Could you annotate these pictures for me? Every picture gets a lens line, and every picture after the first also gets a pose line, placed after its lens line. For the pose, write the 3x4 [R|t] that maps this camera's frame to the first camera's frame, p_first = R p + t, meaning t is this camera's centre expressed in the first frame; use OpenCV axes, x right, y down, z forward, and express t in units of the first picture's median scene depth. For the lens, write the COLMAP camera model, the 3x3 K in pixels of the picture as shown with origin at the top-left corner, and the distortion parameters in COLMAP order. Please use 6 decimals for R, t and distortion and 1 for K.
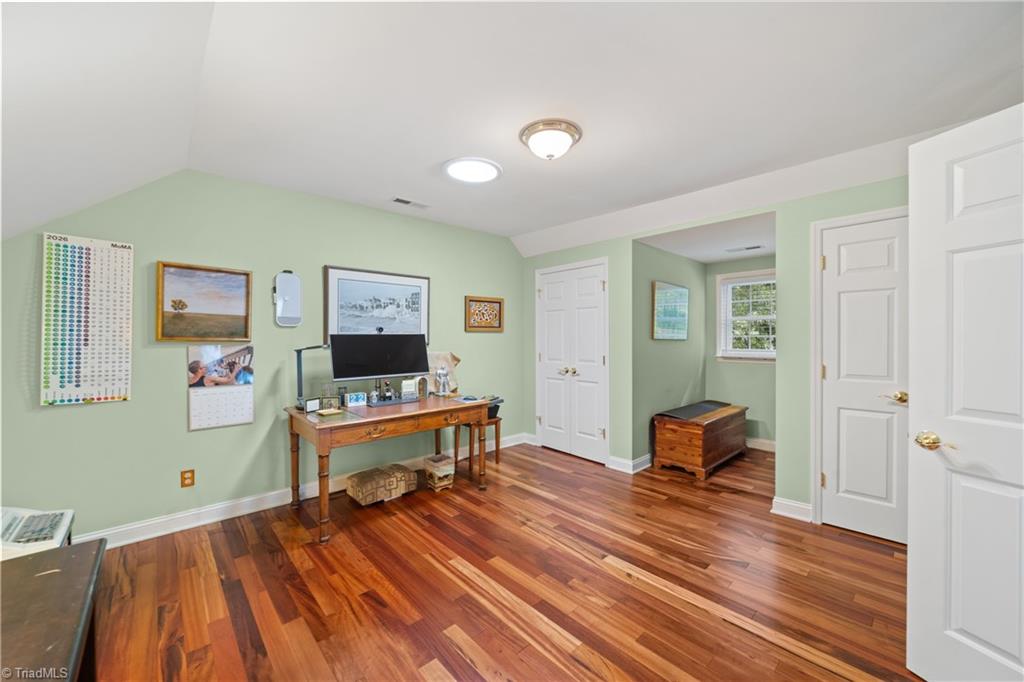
lens RADIAL K [[392.8, 0, 521.4], [0, 392.8, 339.8], [0, 0, 1]] dist [-0.003822, -0.000037]
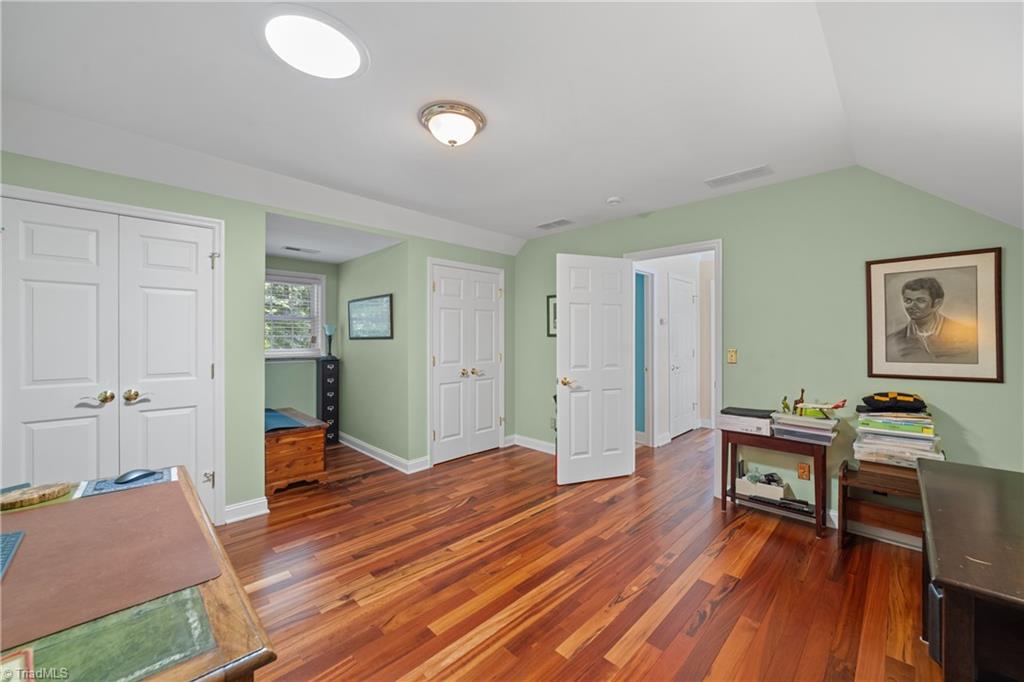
lens RADIAL K [[392.8, 0, 521.3], [0, 392.8, 337.2], [0, 0, 1]] dist [-0.003822, -0.000037]
pose [[-0.033964, 0.001966, 0.999421, -0.716178], [0.002774, 0.999994, -0.001873, -0.004327], [-0.999419, 0.002709, -0.033969, 0.730516]]
